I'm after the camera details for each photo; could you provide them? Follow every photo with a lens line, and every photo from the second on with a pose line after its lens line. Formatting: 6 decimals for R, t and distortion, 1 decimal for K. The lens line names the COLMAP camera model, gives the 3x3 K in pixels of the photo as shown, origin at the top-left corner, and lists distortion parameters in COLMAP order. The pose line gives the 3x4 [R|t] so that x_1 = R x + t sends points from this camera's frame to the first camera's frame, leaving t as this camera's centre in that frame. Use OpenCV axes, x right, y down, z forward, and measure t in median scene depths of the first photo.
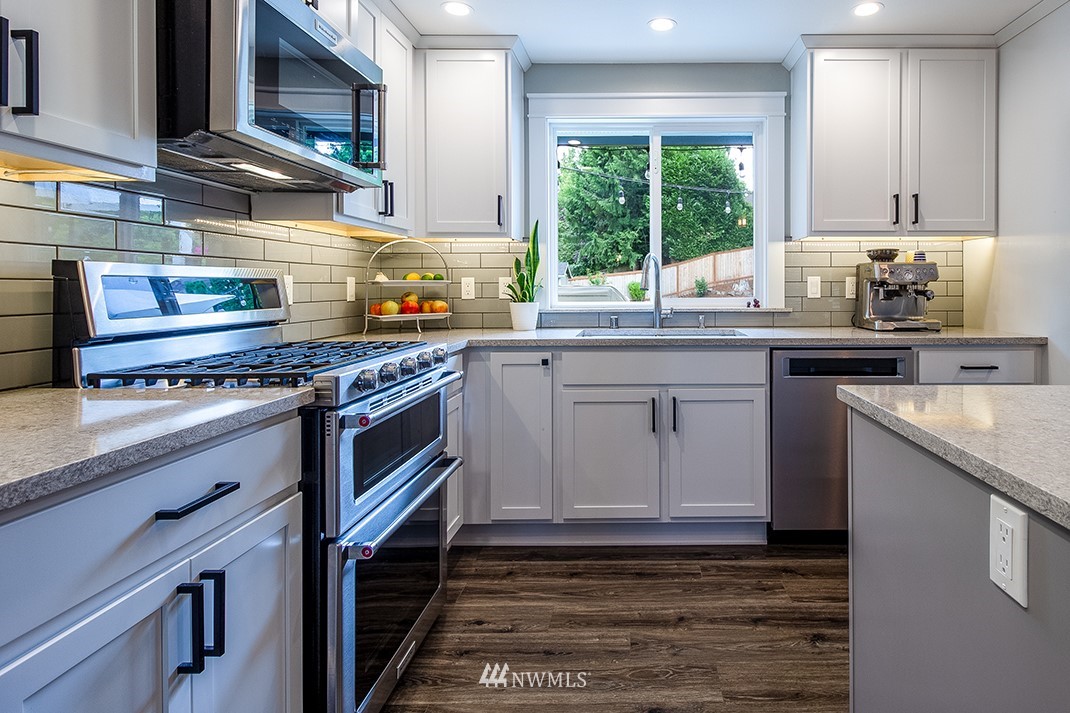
lens RADIAL K [[594.2, 0, 634.4], [0, 594.2, 285.9], [0, 0, 1]] dist [0.007681, 0.001168]
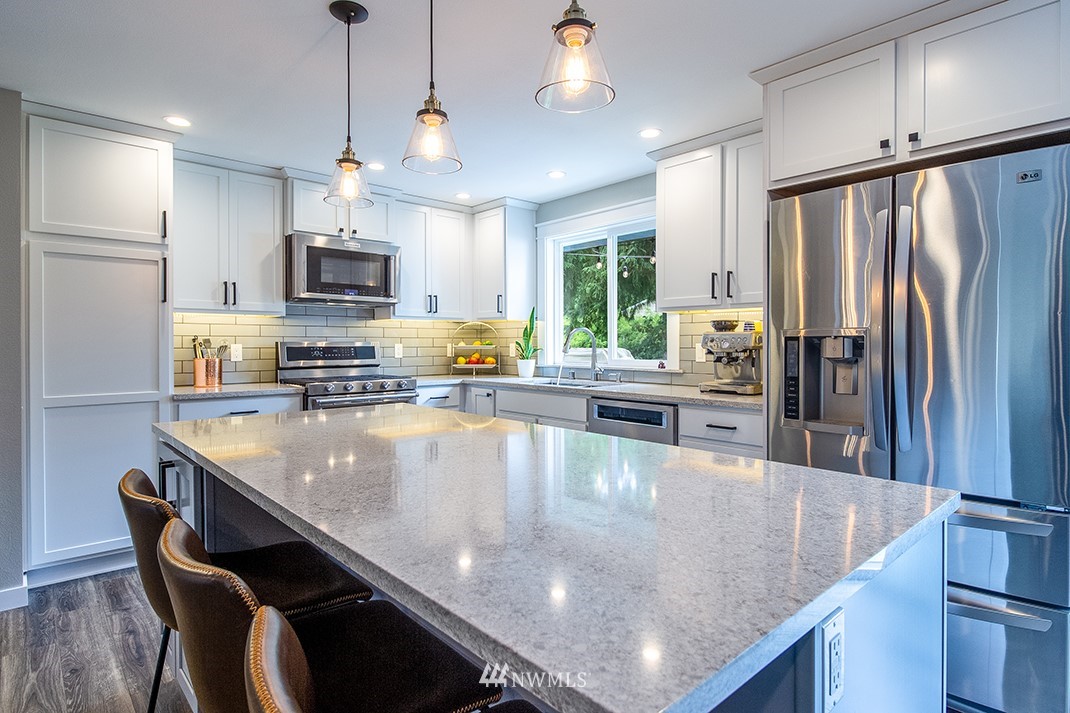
lens RADIAL K [[573.7, 0, 528.5], [0, 573.7, 342.5], [0, 0, 1]] dist [0.004352, 0.000303]
pose [[0.655075, 0.001659, -0.755562, 0.988385], [-0.001990, 0.999998, 0.000471, -0.019196], [0.755561, 0.001195, 0.655077, 0.010619]]
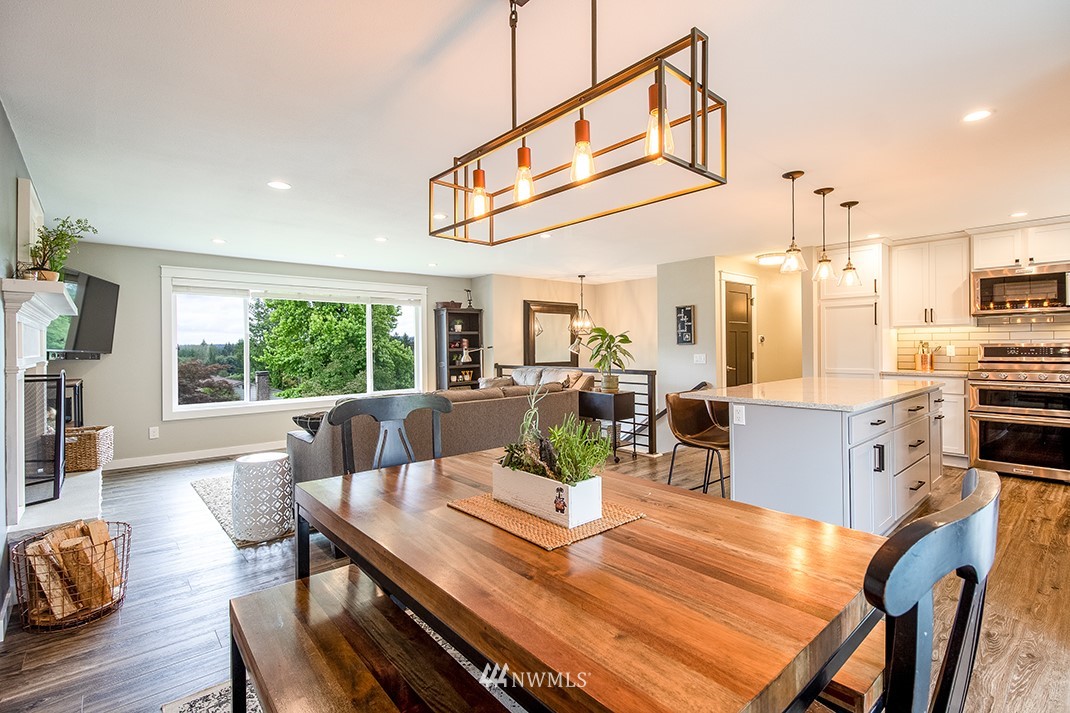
lens RADIAL K [[498.2, 0, 534.4], [0, 498.2, 350.3], [0, 0, 1]] dist [0.002449, -0.001790]
pose [[-0.772379, 0.017936, -0.634909, 1.857312], [0.012610, 0.999837, 0.012905, -0.036678], [0.635037, 0.001961, -0.772479, 0.796216]]
